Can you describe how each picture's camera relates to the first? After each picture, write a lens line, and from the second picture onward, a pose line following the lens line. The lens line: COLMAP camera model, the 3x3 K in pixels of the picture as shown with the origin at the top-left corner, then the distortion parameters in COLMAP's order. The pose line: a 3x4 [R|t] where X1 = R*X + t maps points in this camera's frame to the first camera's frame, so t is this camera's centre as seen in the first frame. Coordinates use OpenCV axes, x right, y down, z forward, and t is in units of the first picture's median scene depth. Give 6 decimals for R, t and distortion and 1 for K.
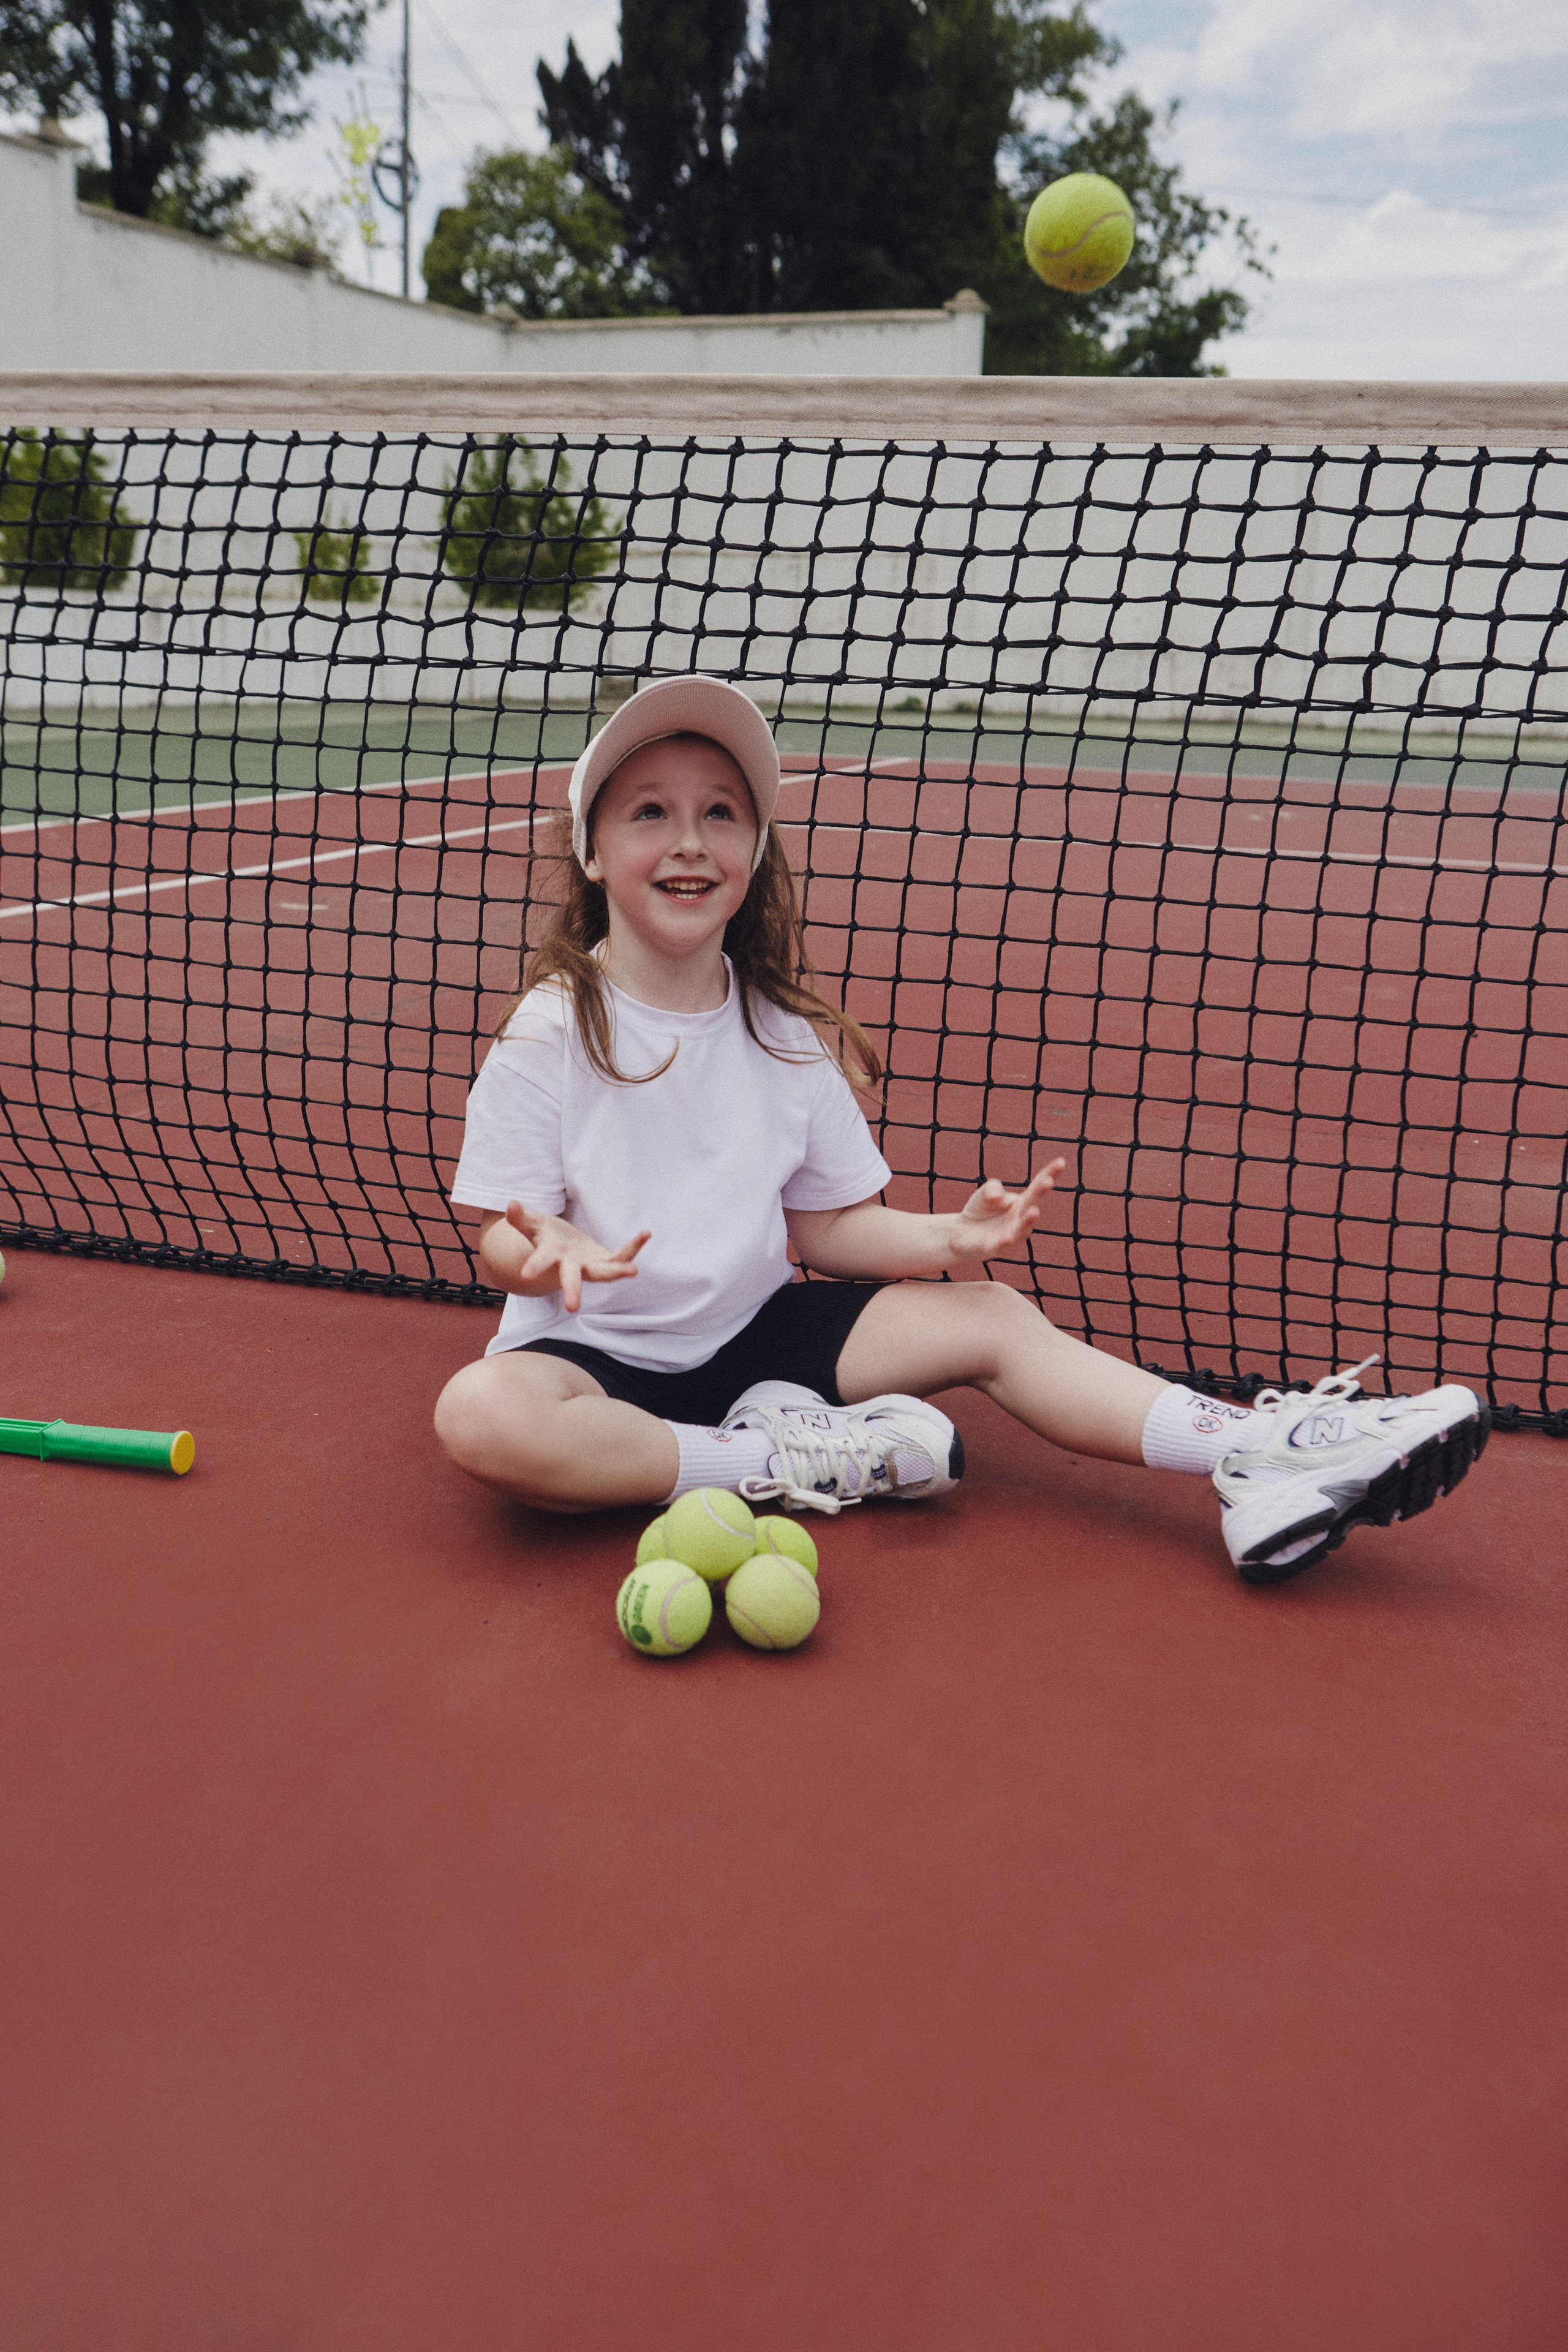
lens RADIAL K [[2234.5, 0, 784.0], [0, 2234.5, 1176.0], [0, 0, 1]] dist [-0.008484, 0.006884]
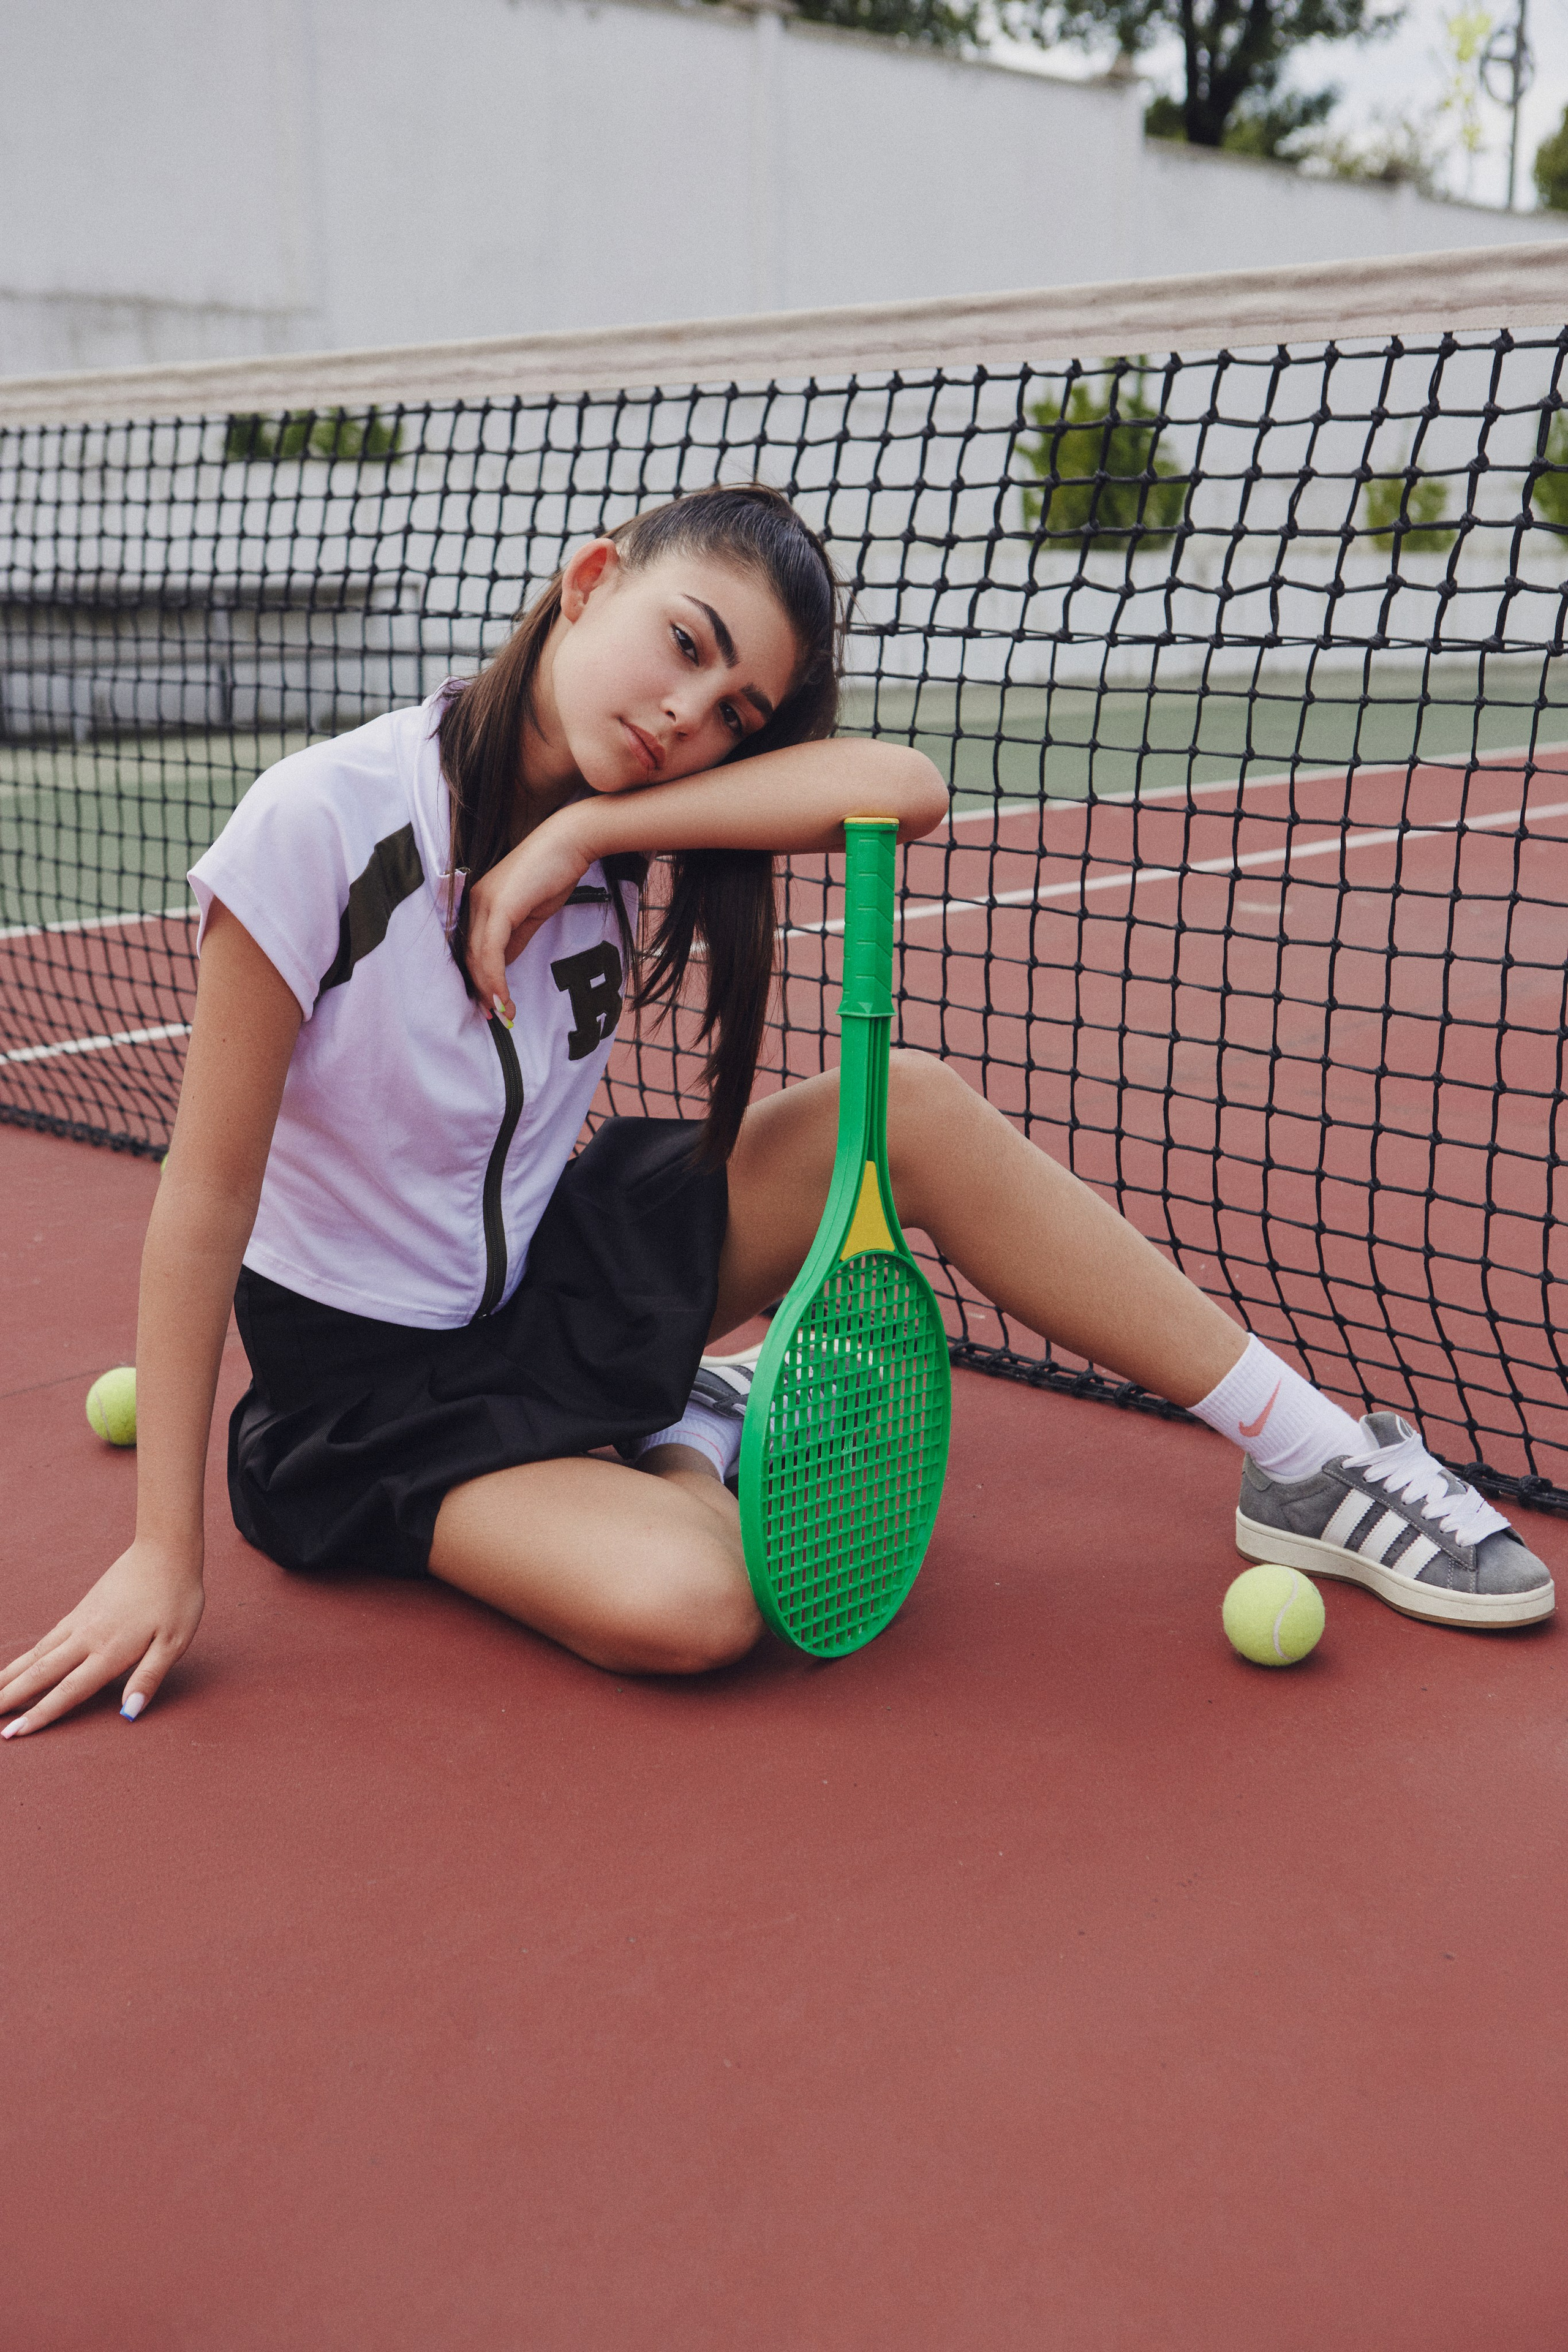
lens RADIAL K [[2442.9, 0, 784.0], [0, 2442.9, 1176.0], [0, 0, 1]] dist [-0.045596, 0.119053]
pose [[0.903912, 0.063791, -0.422934, 0.075760], [-0.064642, 0.997832, 0.012348, -0.042366], [0.422805, 0.016178, 0.906076, 0.160024]]
